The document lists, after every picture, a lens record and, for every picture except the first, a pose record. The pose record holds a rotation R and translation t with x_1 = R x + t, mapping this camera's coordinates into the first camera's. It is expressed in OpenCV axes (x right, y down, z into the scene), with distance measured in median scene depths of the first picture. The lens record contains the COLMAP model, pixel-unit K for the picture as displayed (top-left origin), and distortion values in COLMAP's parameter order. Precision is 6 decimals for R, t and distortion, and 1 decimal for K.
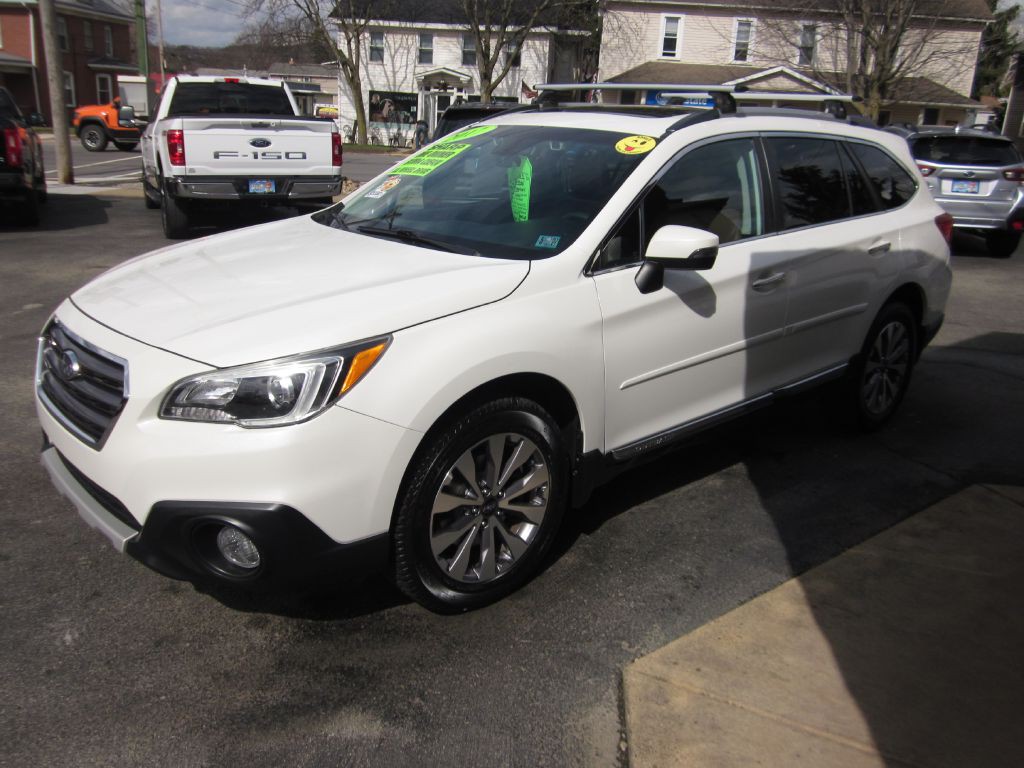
lens RADIAL K [[842.8, 0, 520.6], [0, 842.8, 388.9], [0, 0, 1]] dist [-0.014089, 0.002157]
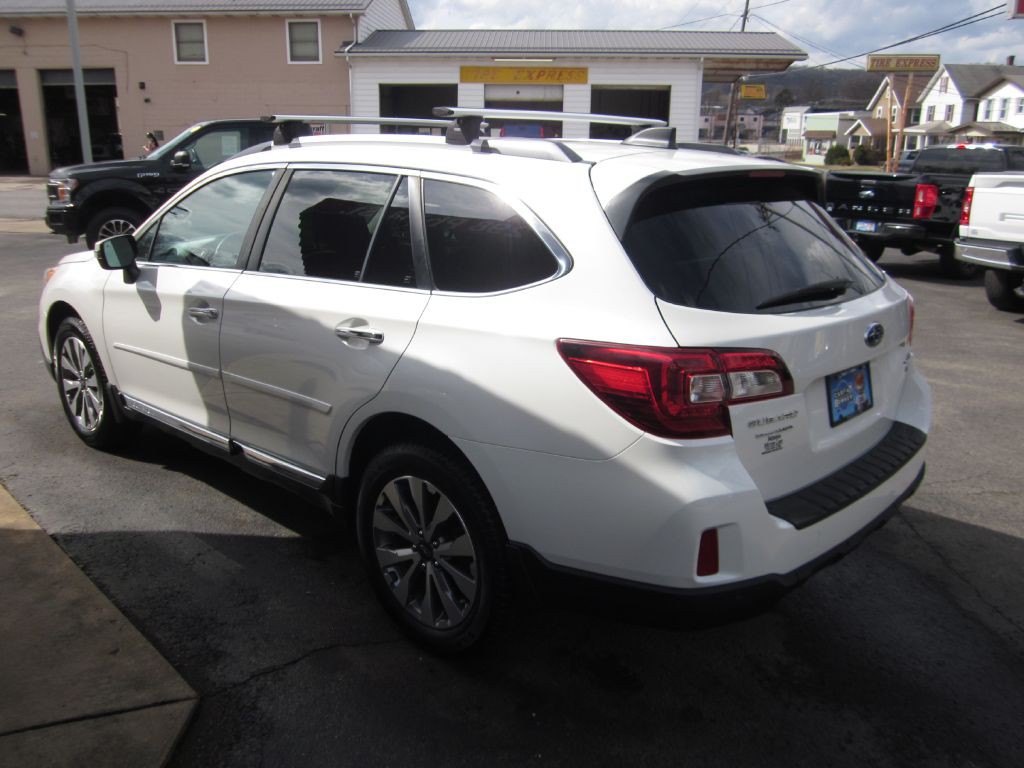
lens RADIAL K [[854.4, 0, 510.7], [0, 854.4, 383.4], [0, 0, 1]] dist [-0.037582, 0.005256]
pose [[0.082884, 0.235106, -0.968429, 1.627867], [-0.316257, 0.927746, 0.198162, -0.451017], [0.945046, 0.289849, 0.151249, 1.514260]]
